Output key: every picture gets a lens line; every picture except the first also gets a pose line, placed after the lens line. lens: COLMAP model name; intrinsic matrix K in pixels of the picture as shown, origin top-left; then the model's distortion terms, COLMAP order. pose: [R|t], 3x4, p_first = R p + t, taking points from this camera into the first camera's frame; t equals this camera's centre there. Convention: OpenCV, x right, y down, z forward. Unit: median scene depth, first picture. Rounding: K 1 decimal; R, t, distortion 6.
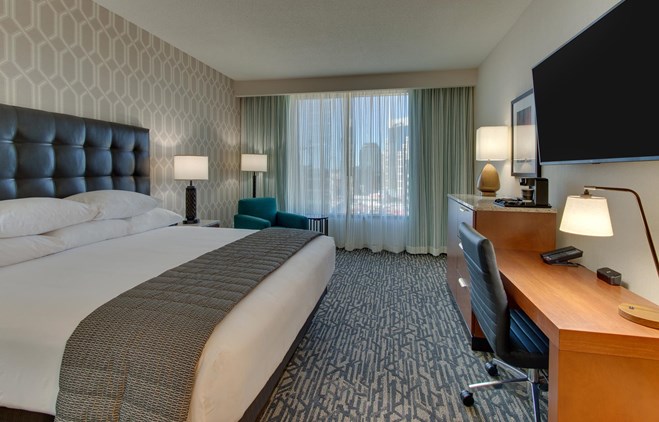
lens RADIAL K [[314.6, 0, 329.7], [0, 314.6, 181.4], [0, 0, 1]] dist [0.018216, -0.008287]
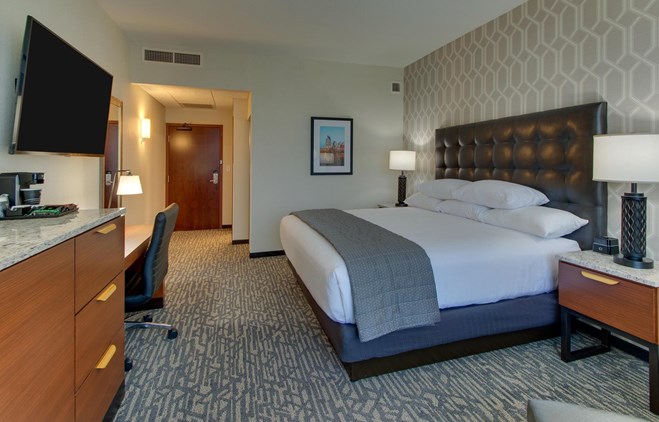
lens RADIAL K [[314.6, 0, 327.6], [0, 314.6, 163.1], [0, 0, 1]] dist [0.018216, -0.008287]
pose [[-0.880199, -0.003506, -0.474591, 0.265242], [-0.020348, 0.999332, 0.030357, -0.043042], [0.474168, 0.036377, -0.879683, 1.307474]]
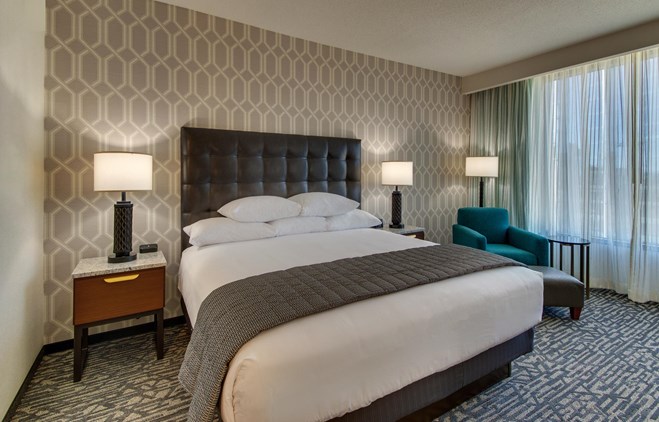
lens RADIAL K [[314.6, 0, 325.7], [0, 314.6, 179.3], [0, 0, 1]] dist [0.018216, -0.008287]
pose [[0.668701, 0.001761, -0.743530, 0.176689], [-0.019612, 0.999691, -0.015271, -0.004452], [0.743273, 0.024793, 0.668529, 0.158544]]
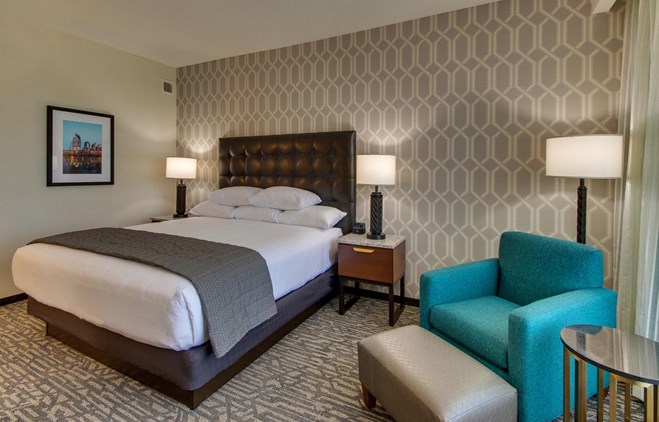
lens RADIAL K [[314.6, 0, 325.2], [0, 314.6, 176.5], [0, 0, 1]] dist [0.018216, -0.008287]
pose [[-0.275796, 0.003842, -0.961209, 0.393356], [-0.046412, 0.998772, 0.017309, -0.035879], [0.960095, 0.049386, -0.275279, 1.176302]]
